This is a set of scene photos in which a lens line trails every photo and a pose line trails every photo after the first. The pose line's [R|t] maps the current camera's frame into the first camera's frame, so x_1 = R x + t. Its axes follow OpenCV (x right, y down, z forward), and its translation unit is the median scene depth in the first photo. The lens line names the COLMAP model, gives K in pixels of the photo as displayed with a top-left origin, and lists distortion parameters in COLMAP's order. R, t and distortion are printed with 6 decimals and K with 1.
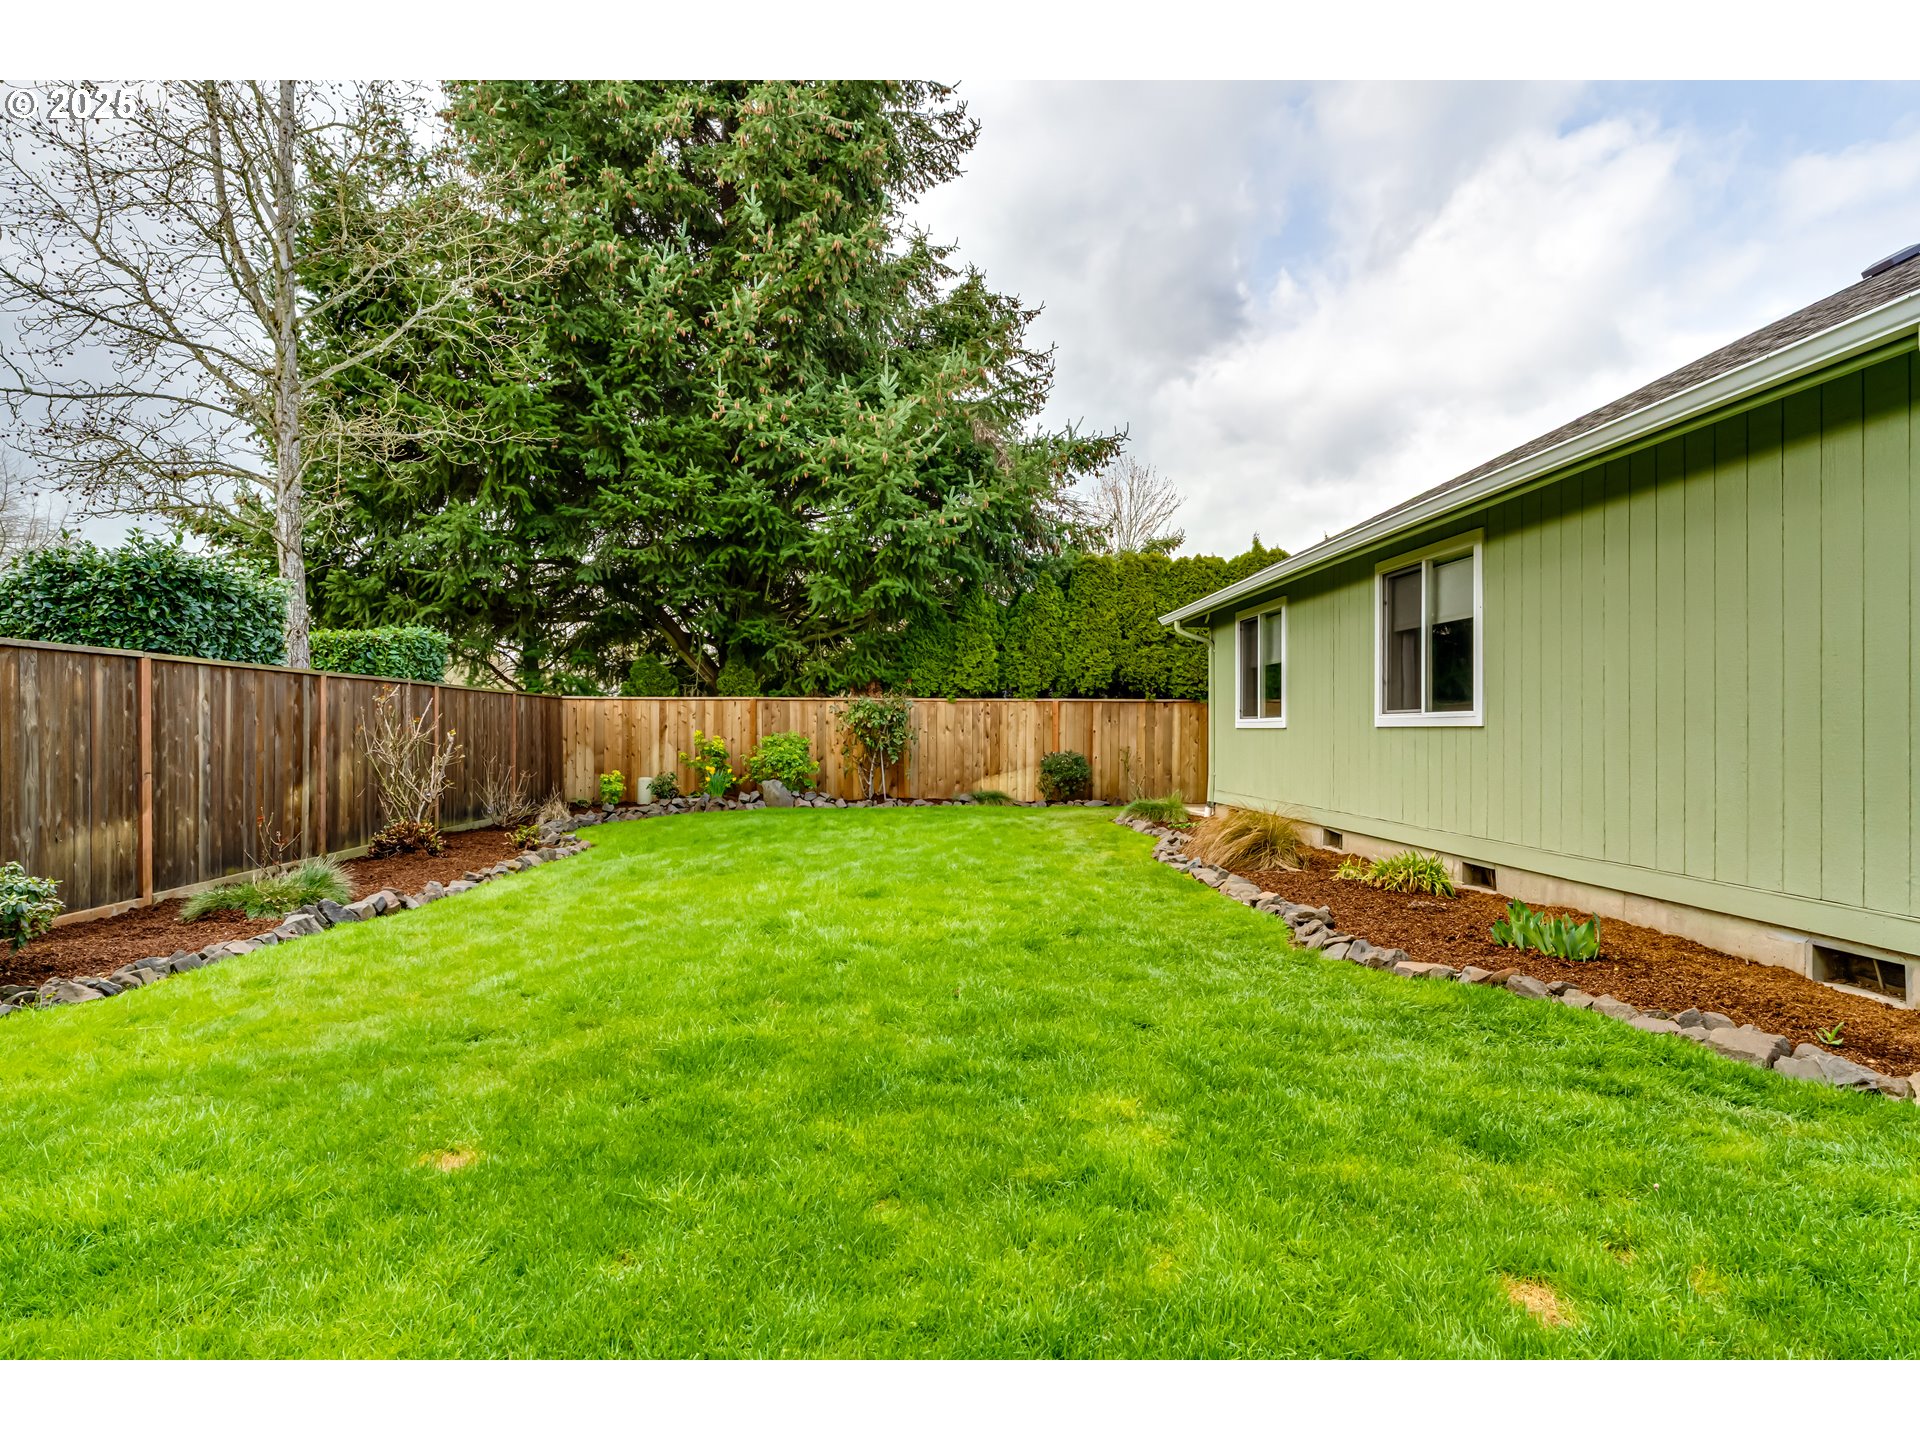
lens RADIAL K [[875.5, 0, 953.3], [0, 875.5, 720.7], [0, 0, 1]] dist [-0.001966, 0.000485]
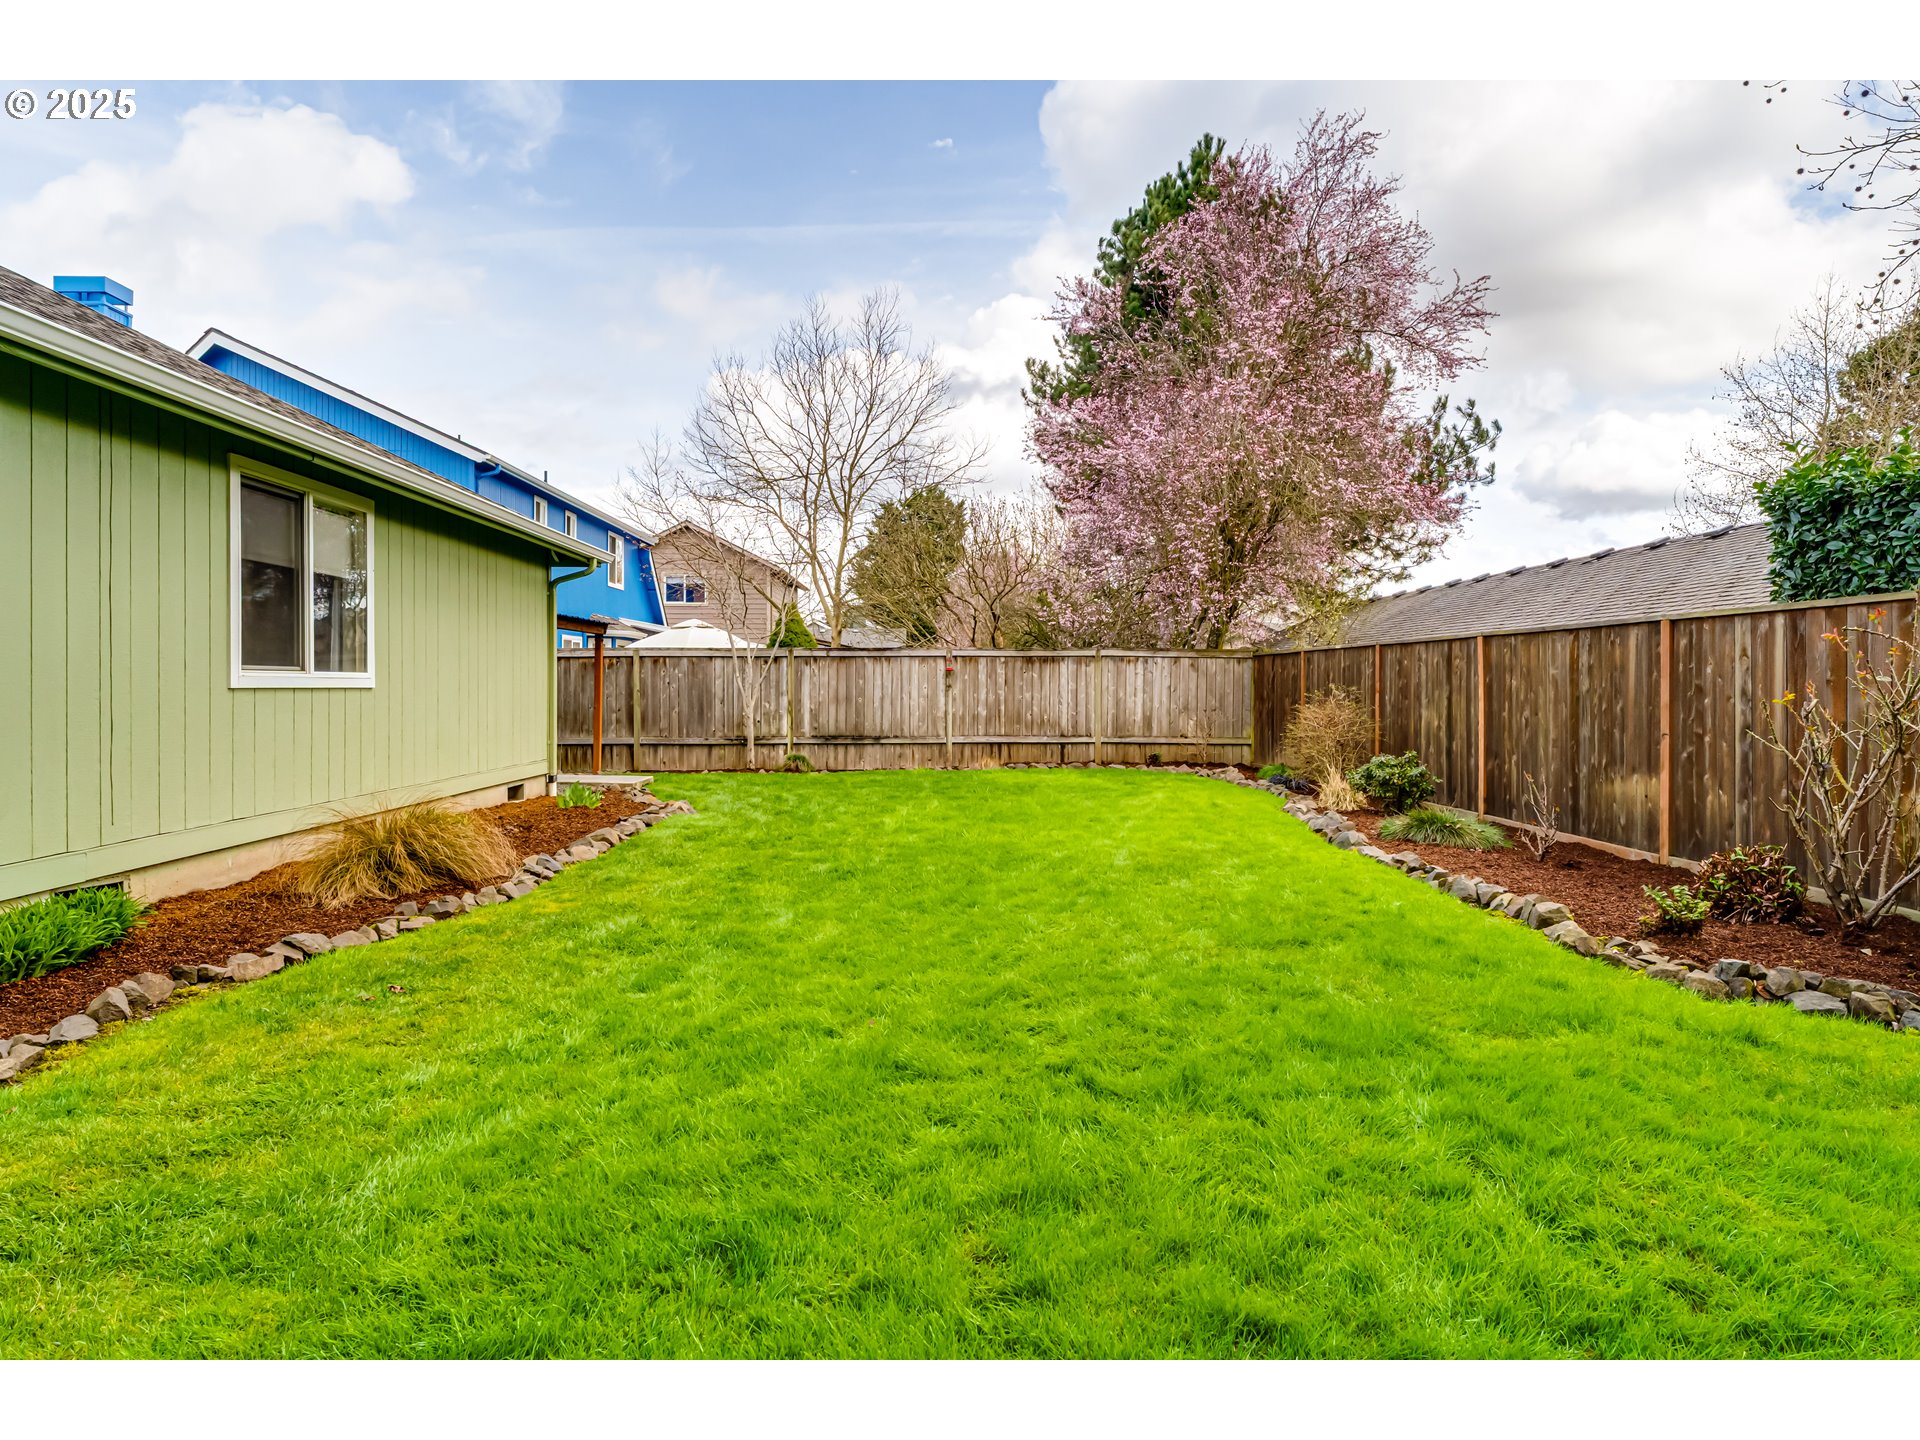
lens RADIAL K [[879.4, 0, 957.2], [0, 879.4, 677.3], [0, 0, 1]] dist [-0.004412, -0.000007]
pose [[-0.999561, -0.000250, 0.029638, -0.136254], [-0.000686, 0.999892, -0.014684, 0.009924], [-0.029631, -0.014697, -0.999453, 2.032282]]
